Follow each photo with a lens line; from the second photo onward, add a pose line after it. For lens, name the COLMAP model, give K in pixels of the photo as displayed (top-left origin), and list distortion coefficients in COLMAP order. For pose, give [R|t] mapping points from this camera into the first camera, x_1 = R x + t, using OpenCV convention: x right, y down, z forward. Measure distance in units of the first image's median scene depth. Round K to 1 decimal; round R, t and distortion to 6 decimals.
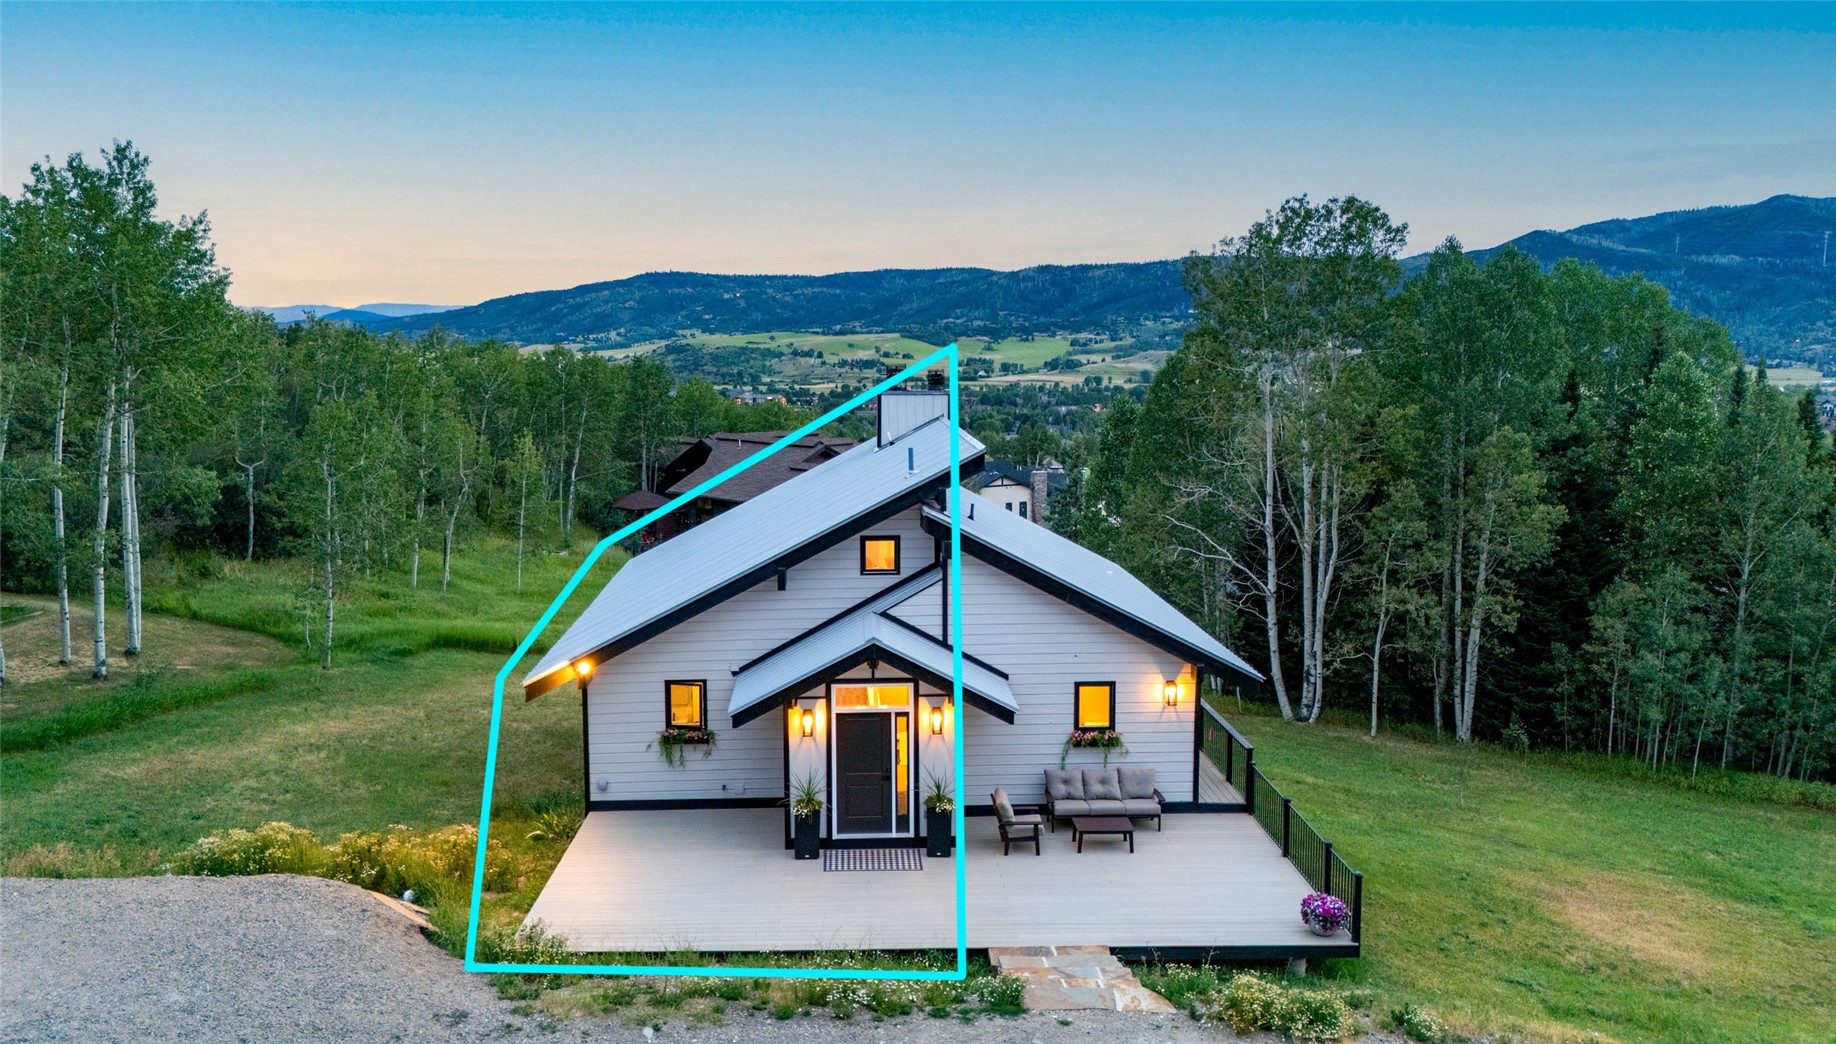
lens RADIAL K [[1331.6, 0, 908.6], [0, 1331.6, 524.1], [0, 0, 1]] dist [0.097334, -0.132931]
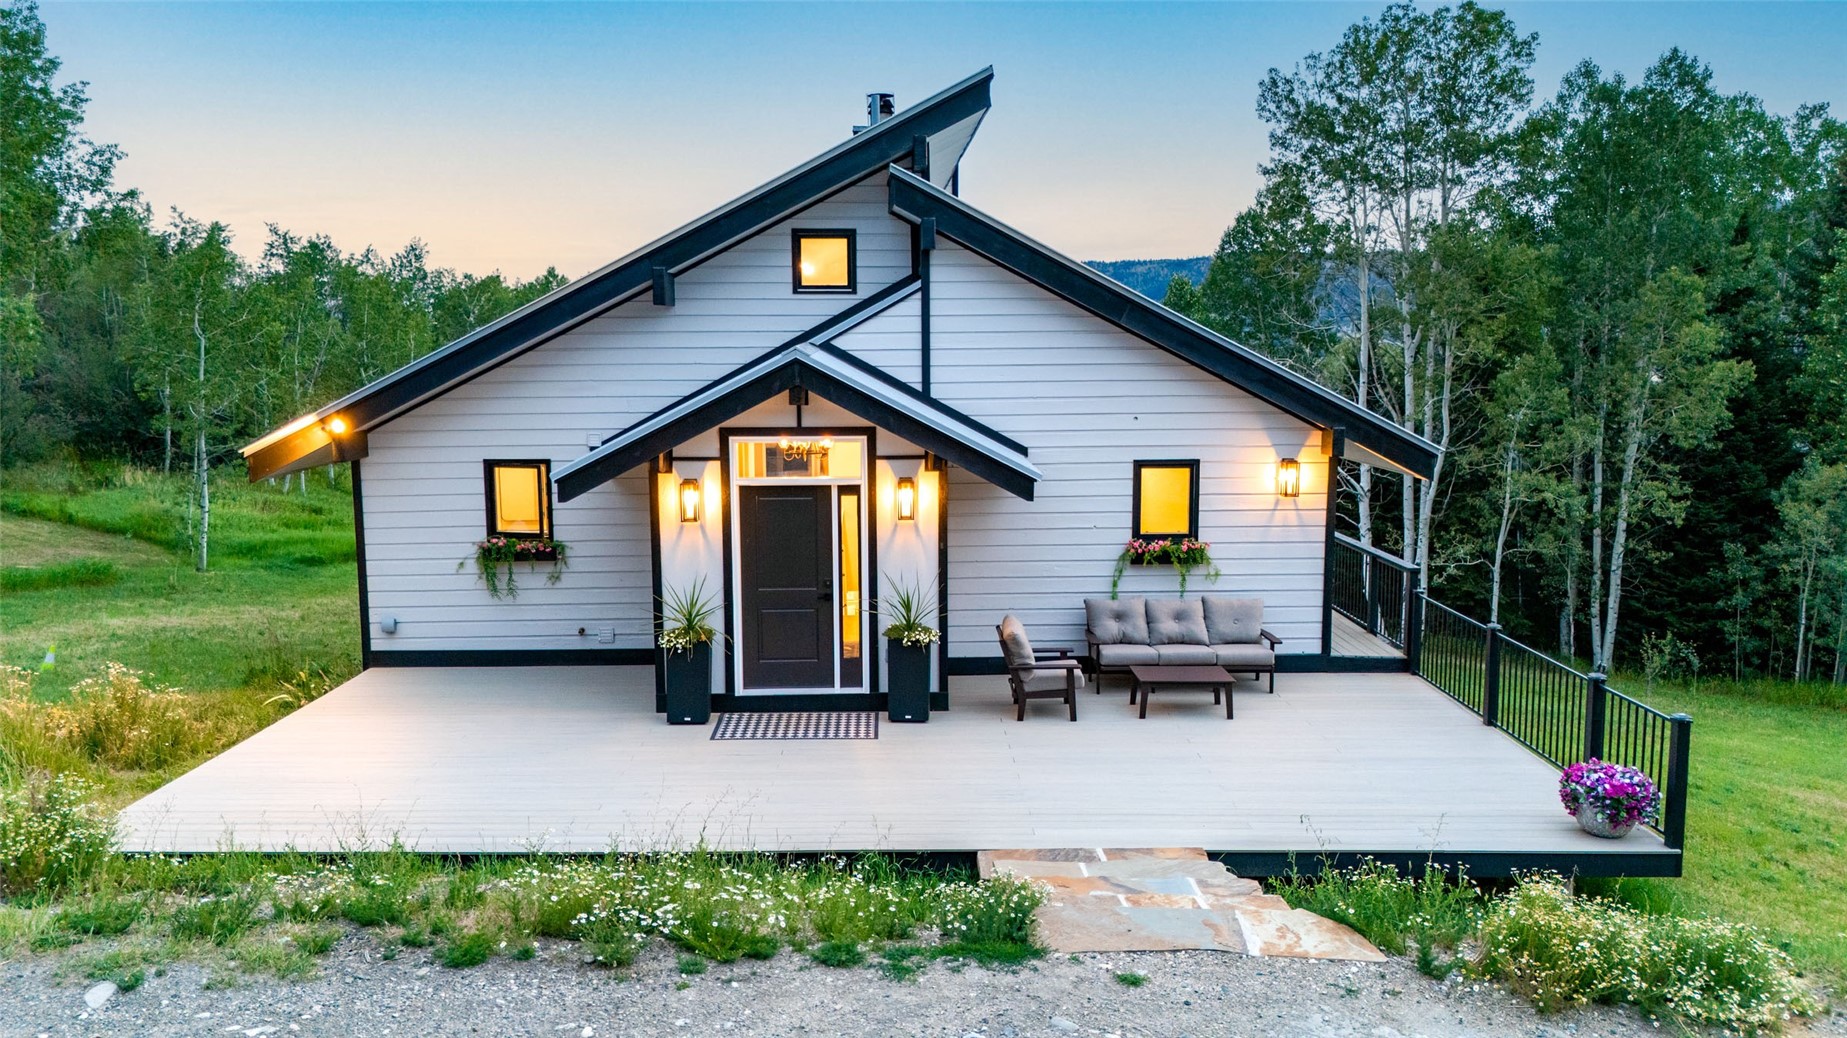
lens RADIAL K [[1326.7, 0, 924.0], [0, 1326.7, 534.6], [0, 0, 1]] dist [0.086060, -0.083177]
pose [[0.999807, 0.001580, -0.019602, 0.038919], [-0.001383, 0.999949, 0.010040, 0.148696], [0.019617, -0.010011, 0.999757, 0.380465]]
